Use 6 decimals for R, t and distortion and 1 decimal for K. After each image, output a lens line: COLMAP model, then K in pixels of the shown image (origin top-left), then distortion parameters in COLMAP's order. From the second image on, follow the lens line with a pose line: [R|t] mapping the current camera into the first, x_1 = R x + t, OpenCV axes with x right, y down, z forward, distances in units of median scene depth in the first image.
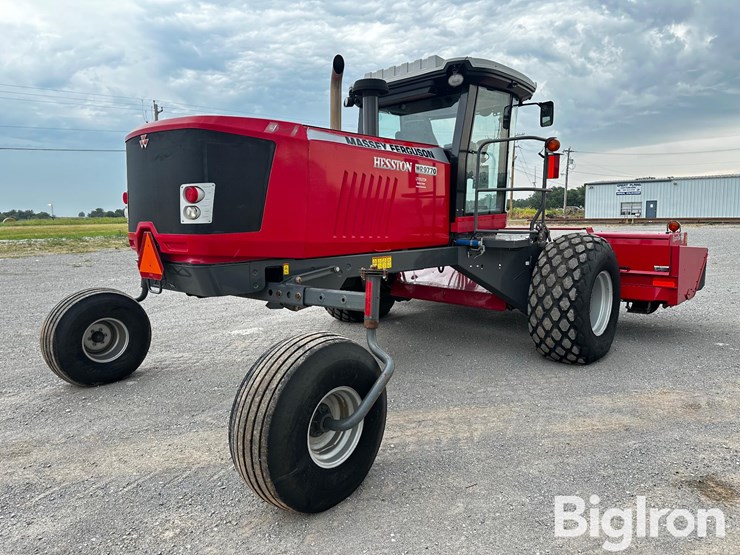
lens RADIAL K [[509.7, 0, 372.3], [0, 509.7, 273.1], [0, 0, 1]] dist [0.070947, -0.071549]
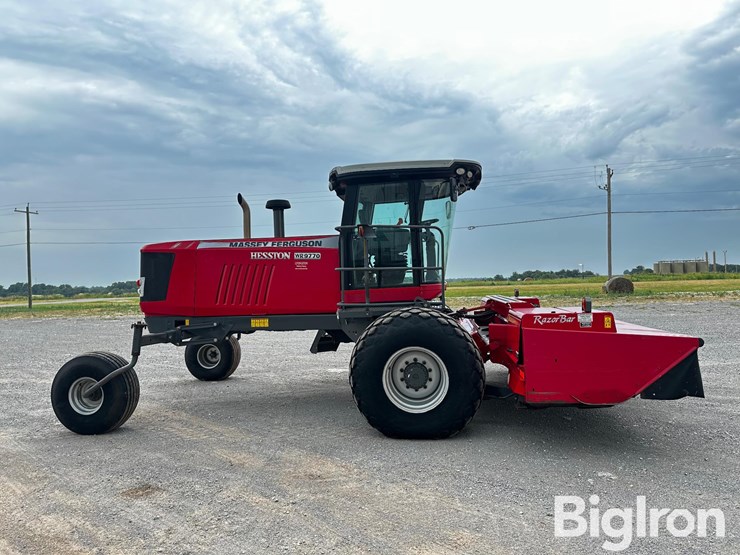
lens RADIAL K [[513.5, 0, 370.0], [0, 513.5, 277.5], [0, 0, 1]] dist [0.121540, -0.167266]
pose [[0.563911, -0.011295, -0.825758, 1.500446], [-0.072463, 0.995373, -0.063100, -0.083654], [0.822650, 0.095420, 0.560484, 0.444552]]
